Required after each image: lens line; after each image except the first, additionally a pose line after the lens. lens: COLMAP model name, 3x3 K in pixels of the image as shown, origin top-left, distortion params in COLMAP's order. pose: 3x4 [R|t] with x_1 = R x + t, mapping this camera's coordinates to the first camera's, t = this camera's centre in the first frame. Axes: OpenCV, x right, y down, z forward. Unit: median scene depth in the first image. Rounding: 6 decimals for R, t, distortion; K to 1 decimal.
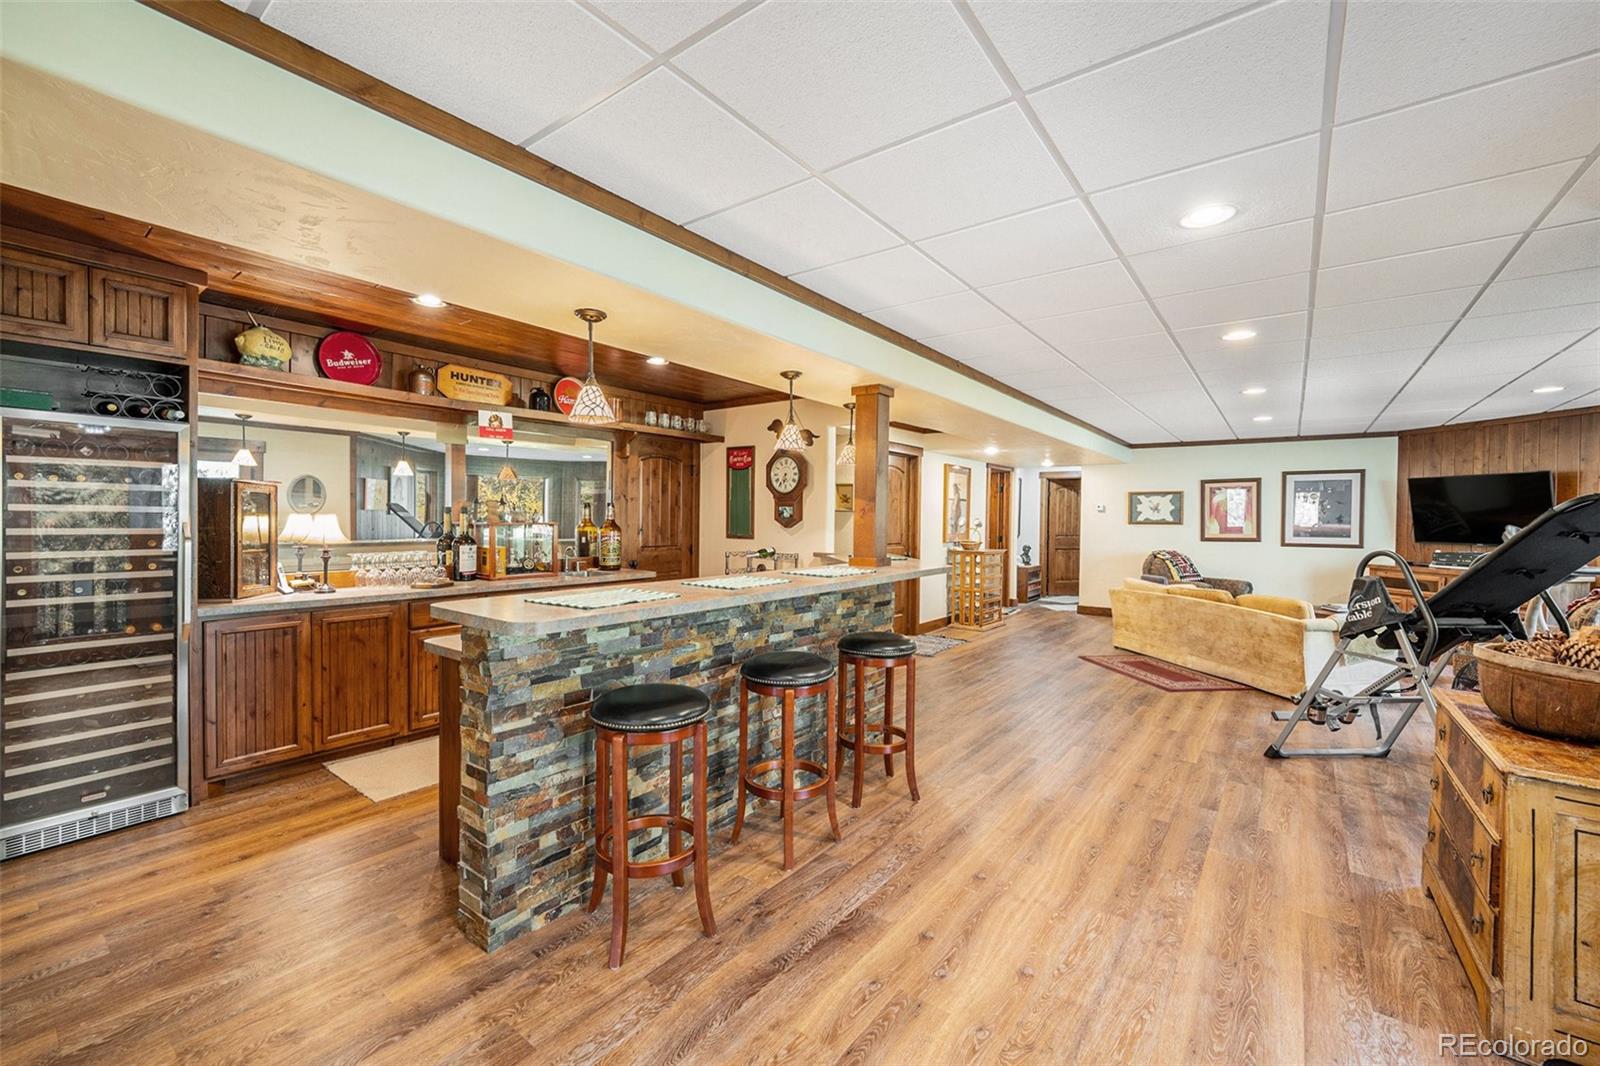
lens RADIAL K [[656.8, 0, 793.3], [0, 656.8, 529.6], [0, 0, 1]] dist [0.004540, -0.000728]
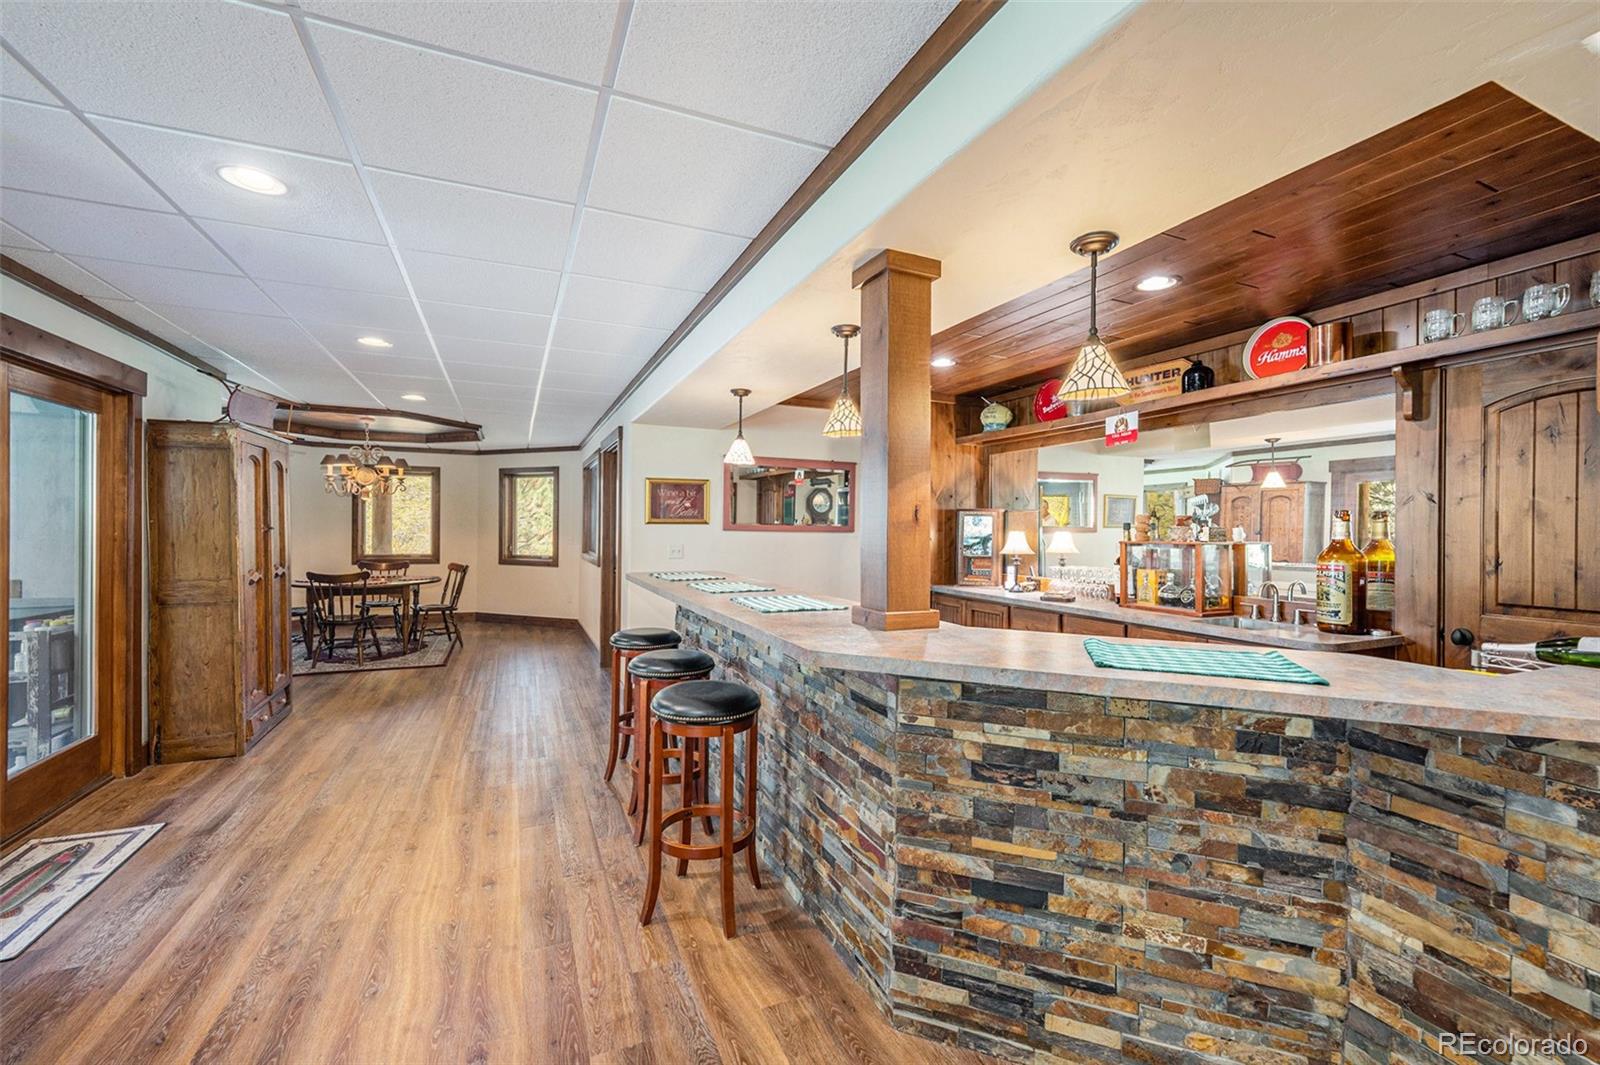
lens RADIAL K [[653.4, 0, 798.8], [0, 653.4, 530.7], [0, 0, 1]] dist [-0.015673, -0.000360]
pose [[-0.476184, -0.012704, -0.879254, 0.518188], [-0.031818, 0.999490, 0.002791, -0.012553], [0.878770, 0.029305, -0.476345, 1.042872]]
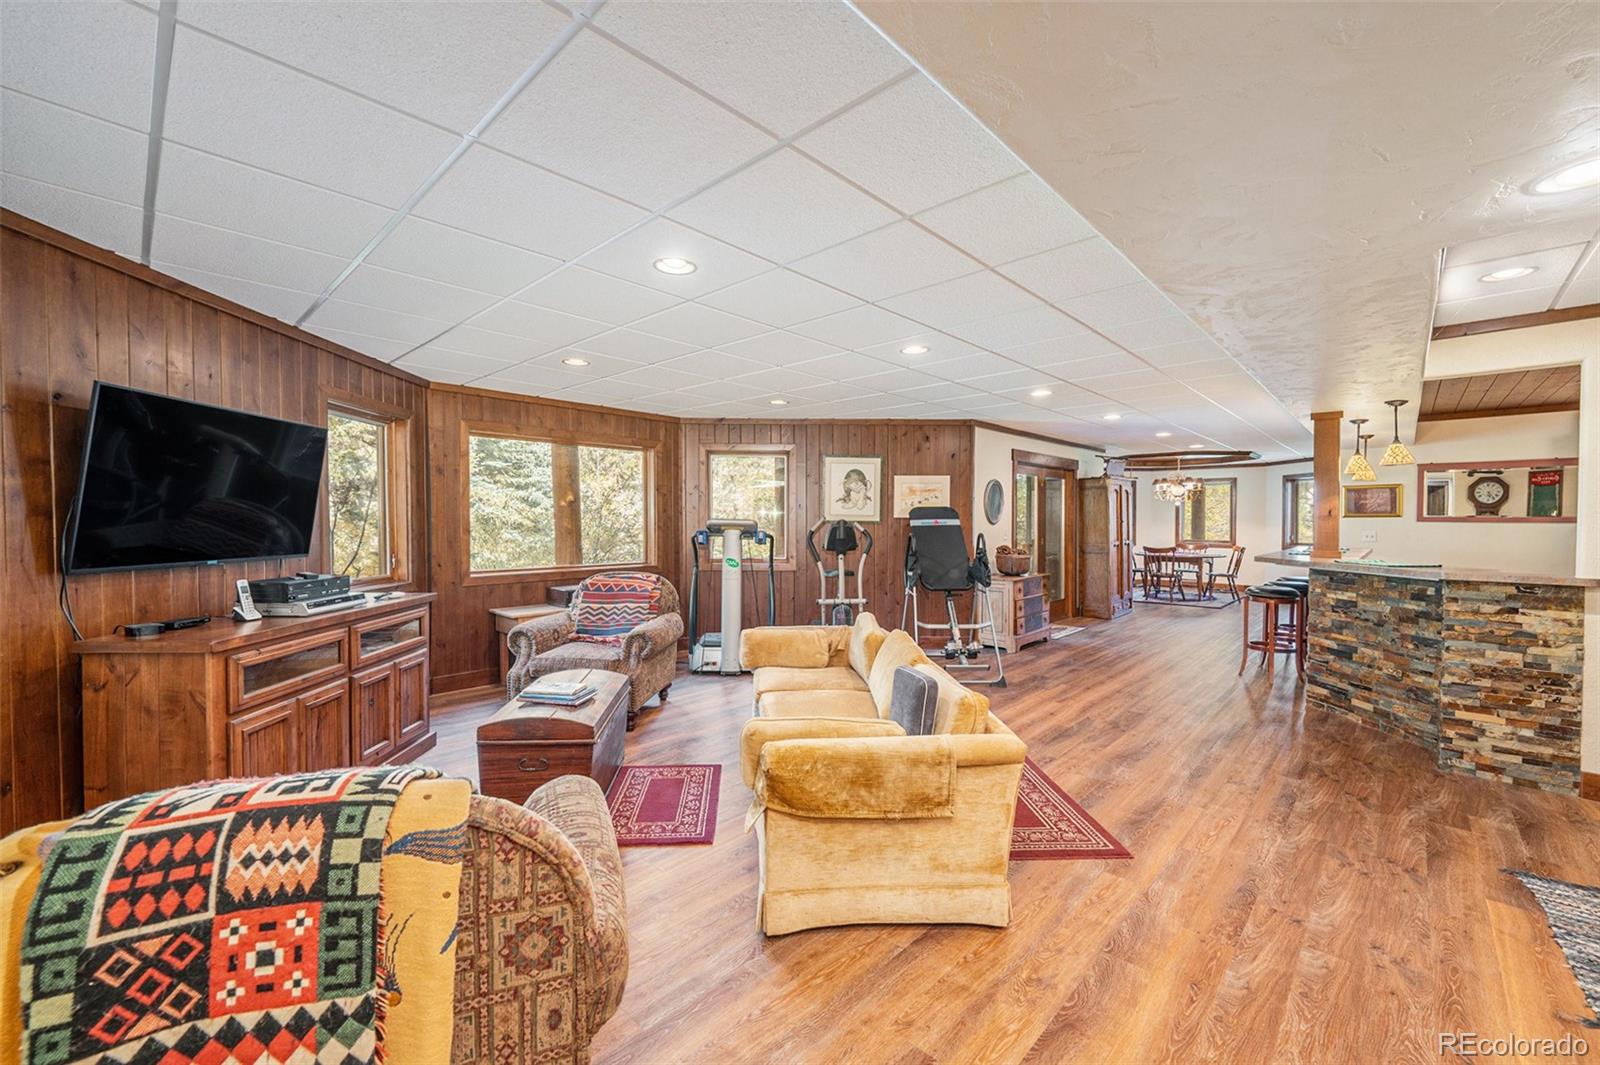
lens RADIAL K [[653.4, 0, 807.8], [0, 653.4, 531.0], [0, 0, 1]] dist [-0.015673, -0.000360]
pose [[-0.996484, -0.010630, 0.083101, 1.323978], [-0.007659, 0.999323, 0.035983, -0.043323], [-0.083427, 0.035220, -0.995891, 3.306316]]
